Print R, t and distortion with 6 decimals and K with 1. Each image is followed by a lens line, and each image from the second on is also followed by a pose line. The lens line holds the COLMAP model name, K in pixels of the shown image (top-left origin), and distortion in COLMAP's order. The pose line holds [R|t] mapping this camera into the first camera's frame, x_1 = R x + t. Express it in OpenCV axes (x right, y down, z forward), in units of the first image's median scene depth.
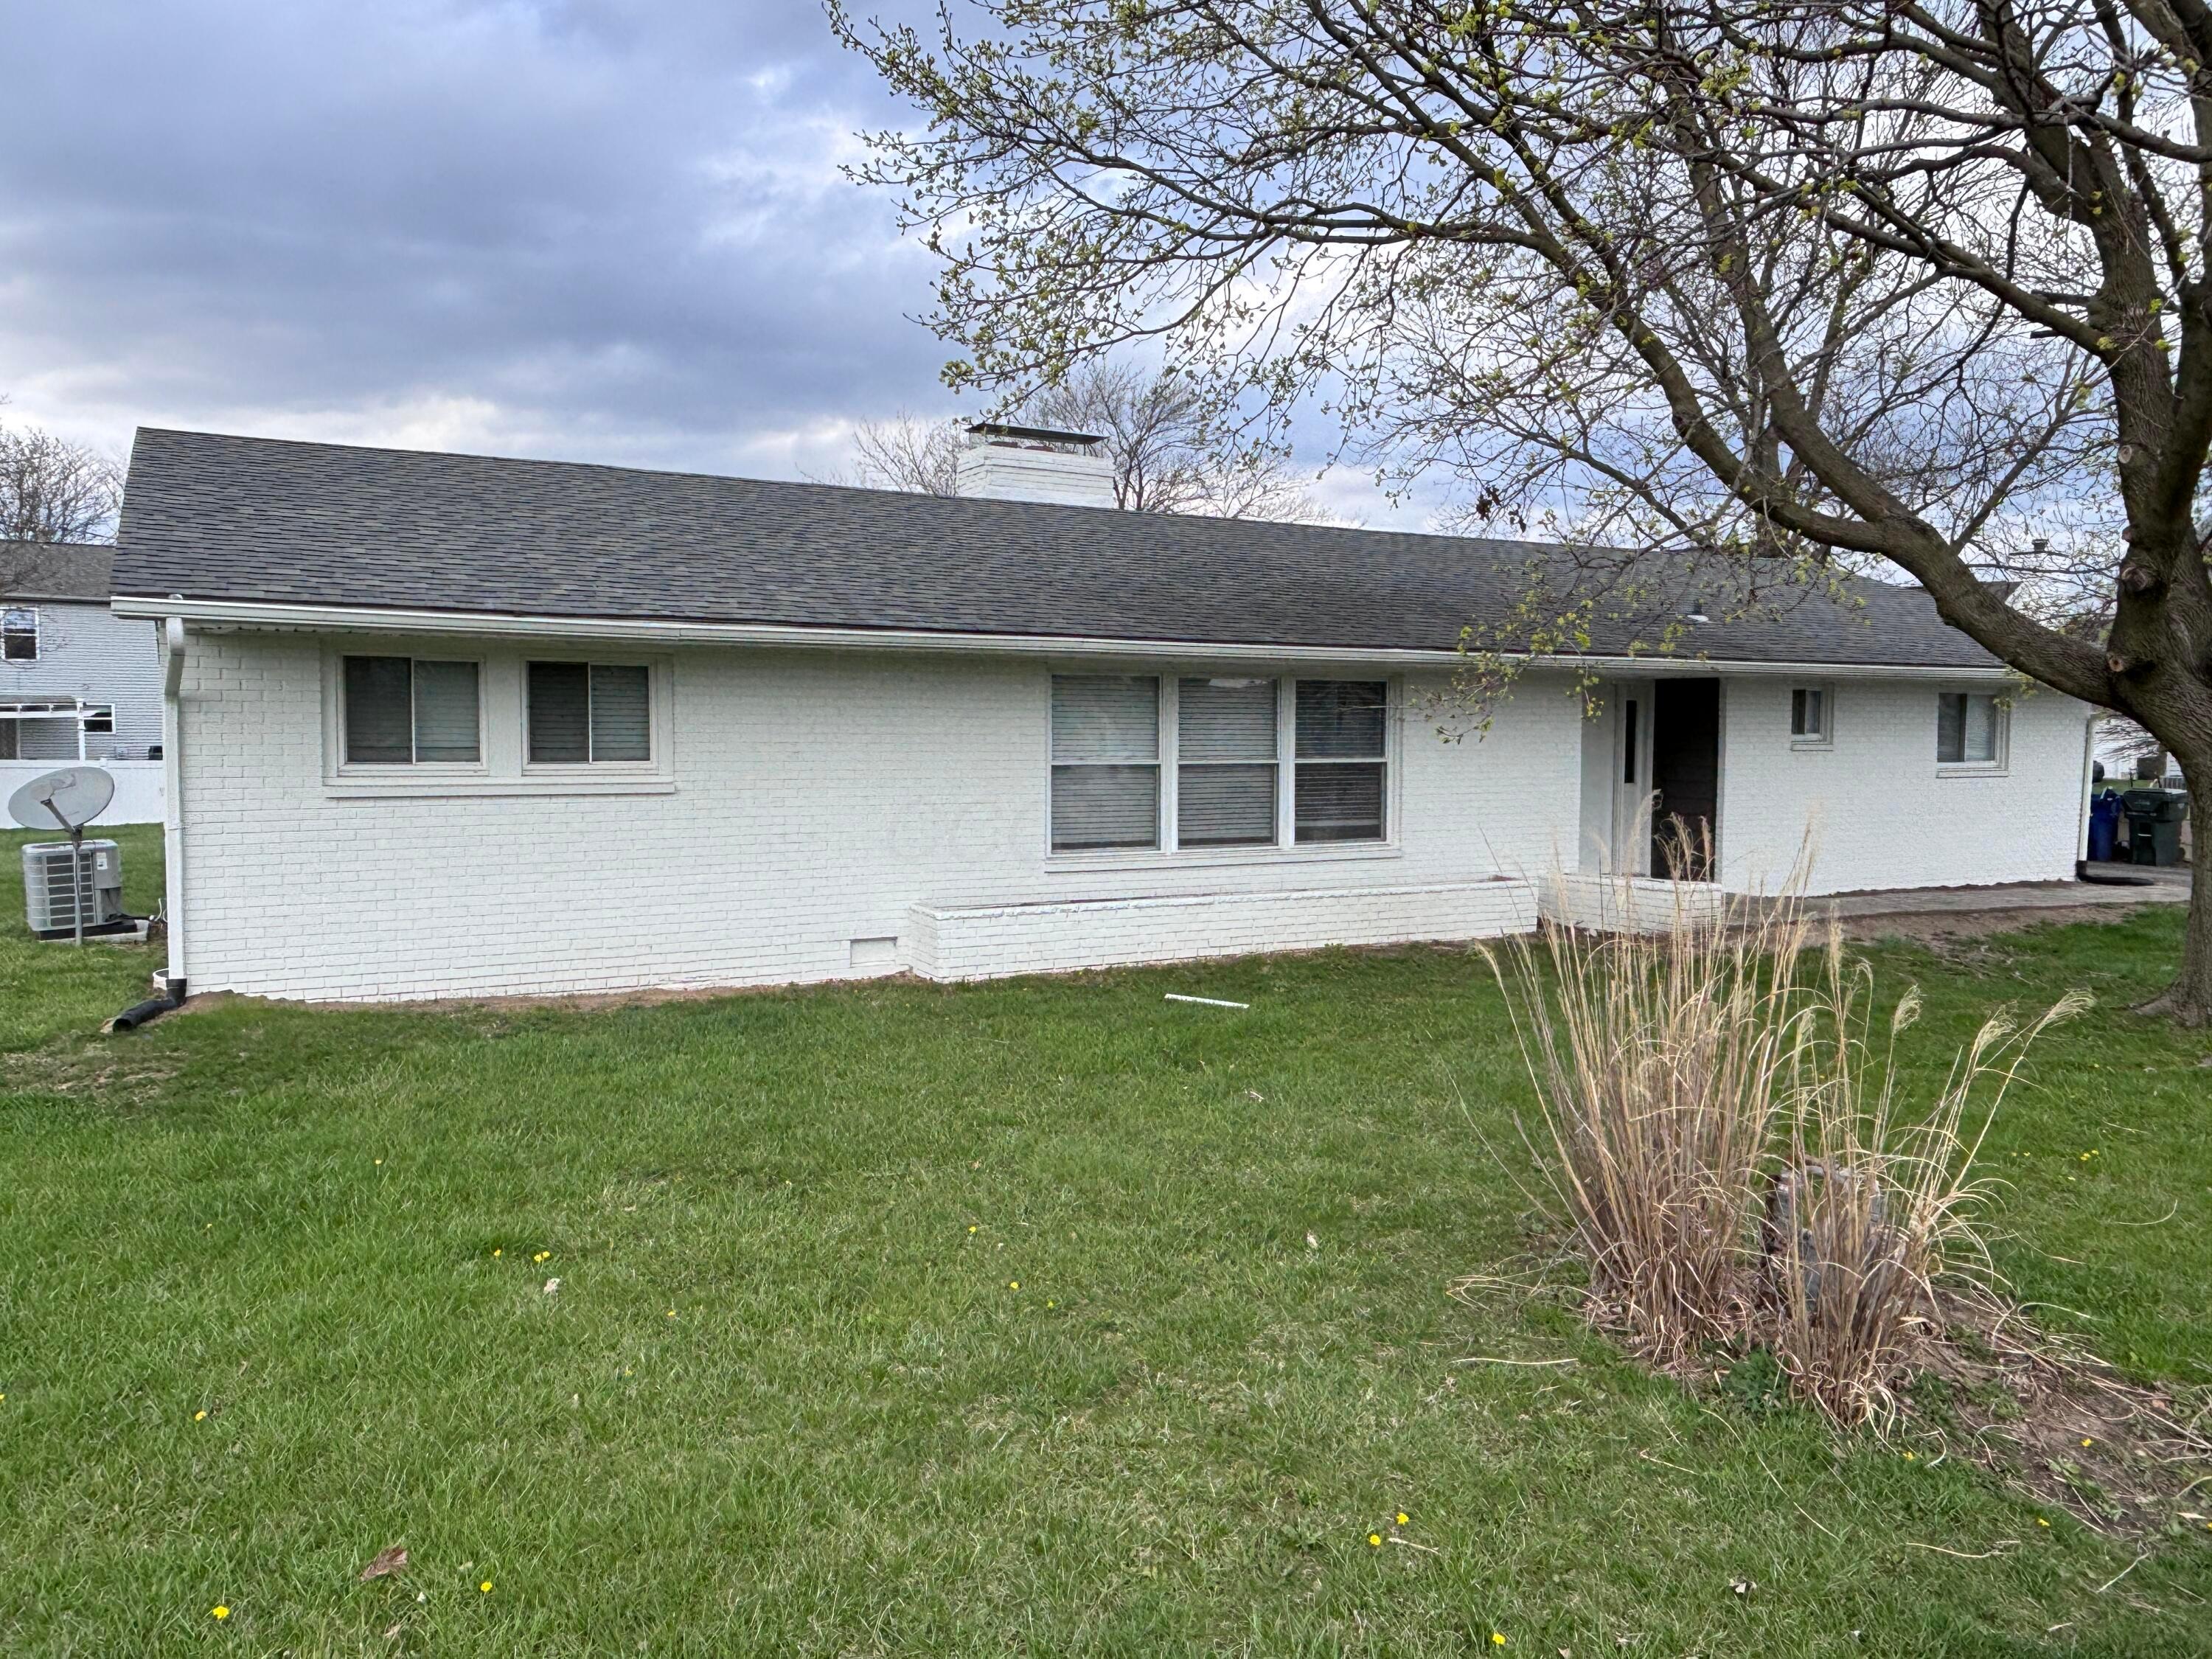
lens RADIAL K [[1556.1, 0, 1106.0], [0, 1556.1, 829.5], [0, 0, 1]] dist [0.026306, 0.000736]
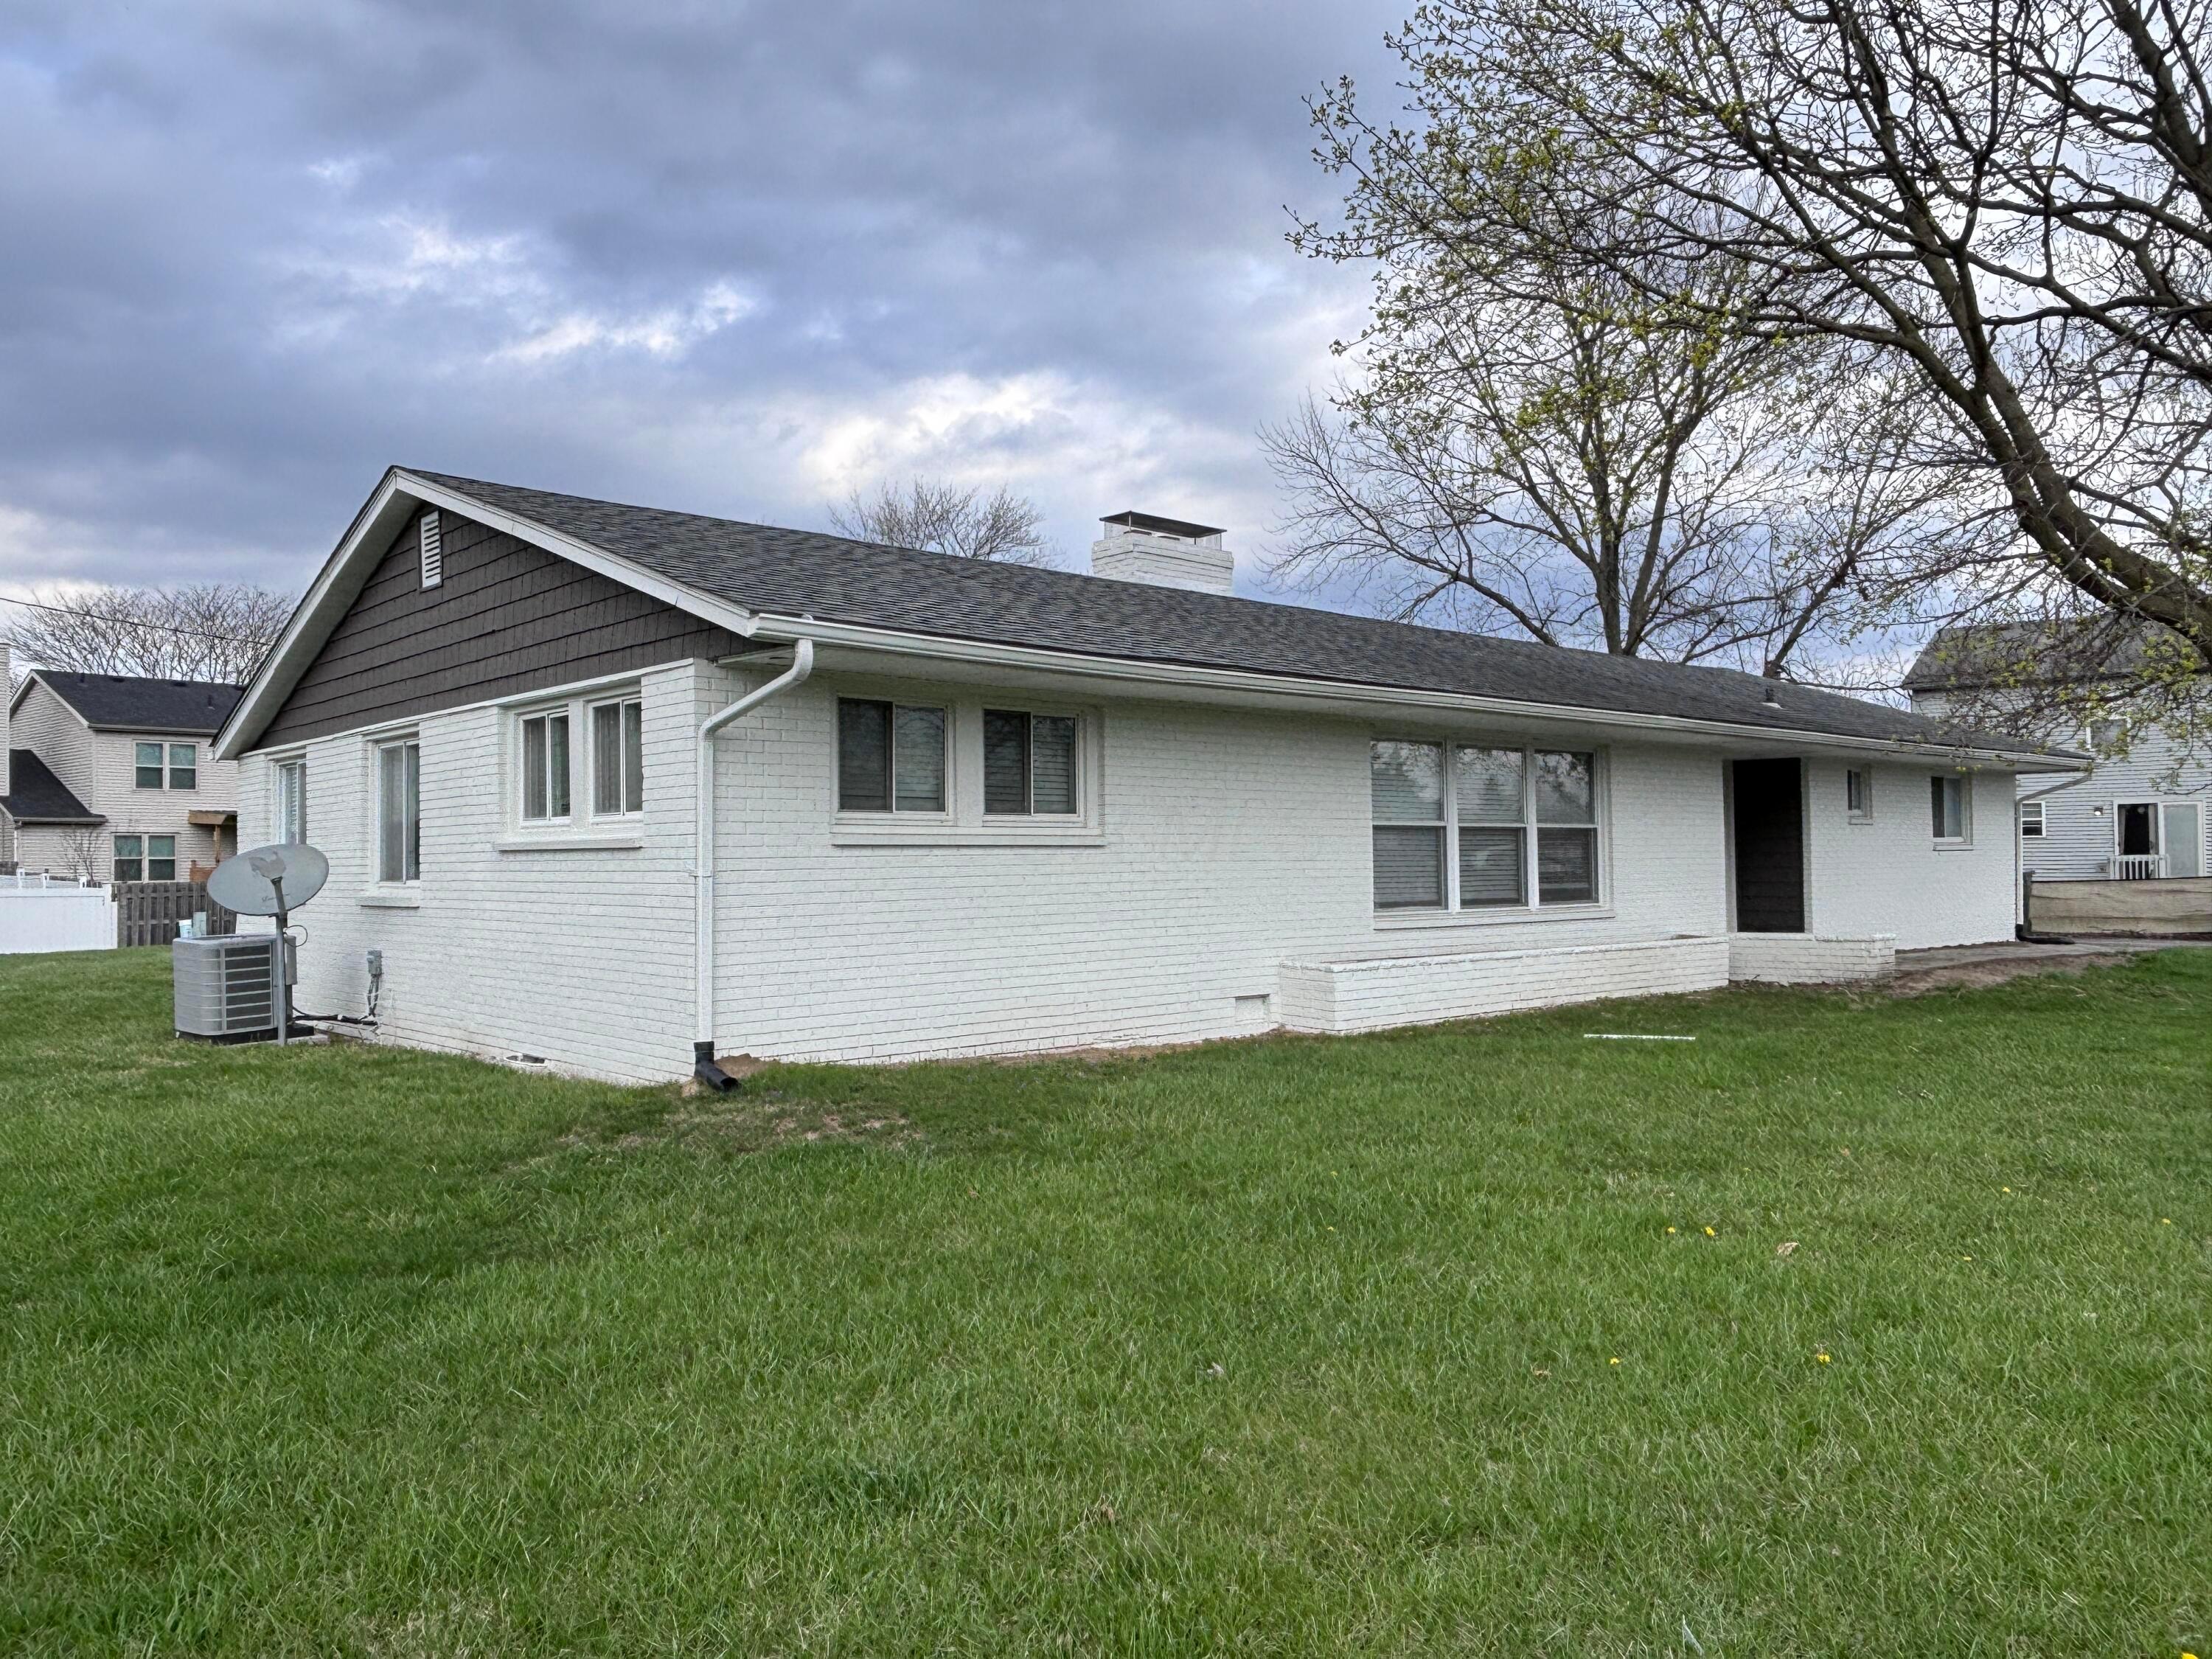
lens RADIAL K [[1571.3, 0, 1111.6], [0, 1571.3, 883.8], [0, 0, 1]] dist [0.027287, -0.000090]
pose [[0.973172, -0.016764, 0.229468, -0.440236], [0.028793, 0.998375, -0.049174, 0.042735], [-0.228271, 0.054462, 0.972073, 0.038320]]
